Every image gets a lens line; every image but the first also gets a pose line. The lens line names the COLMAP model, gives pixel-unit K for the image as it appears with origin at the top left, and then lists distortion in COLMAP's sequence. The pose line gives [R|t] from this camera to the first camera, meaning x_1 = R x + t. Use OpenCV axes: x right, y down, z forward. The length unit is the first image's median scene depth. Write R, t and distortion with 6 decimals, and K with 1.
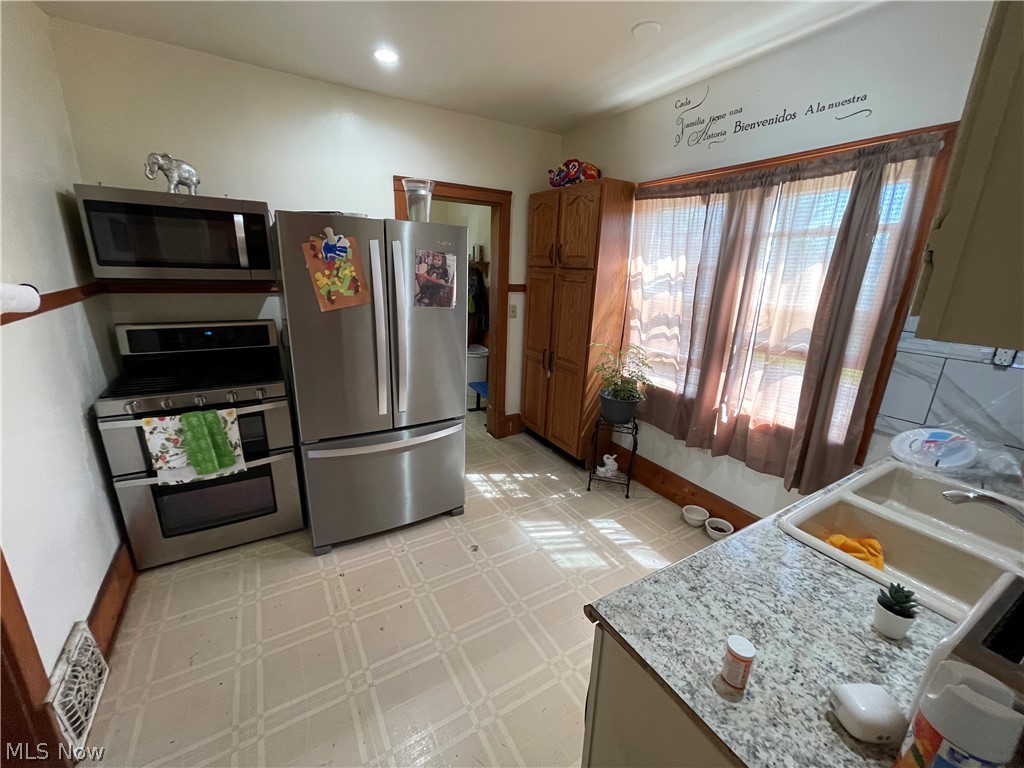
lens RADIAL K [[409.8, 0, 511.8], [0, 409.8, 382.8], [0, 0, 1]] dist [-0.000038, -0.000690]
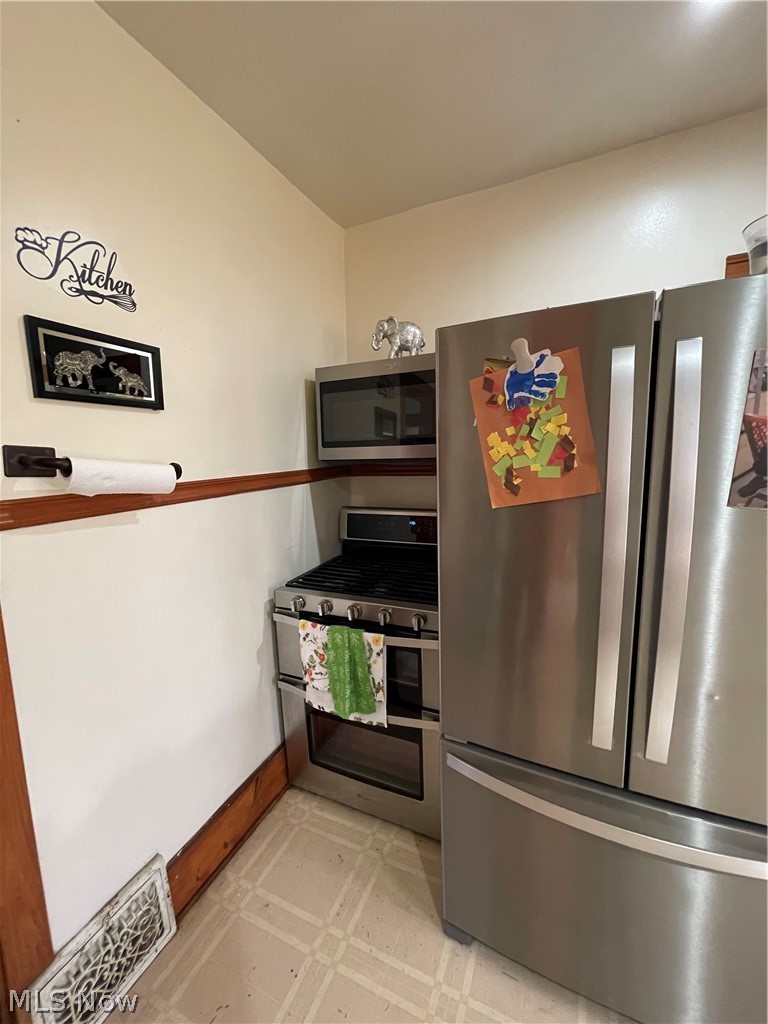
lens RADIAL K [[409.8, 0, 381.5], [0, 409.8, 512.0], [0, 0, 1]] dist [-0.000038, -0.000690]
pose [[0.563547, 0.068242, -0.823260, -0.119939], [-0.179001, 0.982992, -0.041049, -0.121481], [0.806457, 0.170498, 0.566178, 0.591947]]
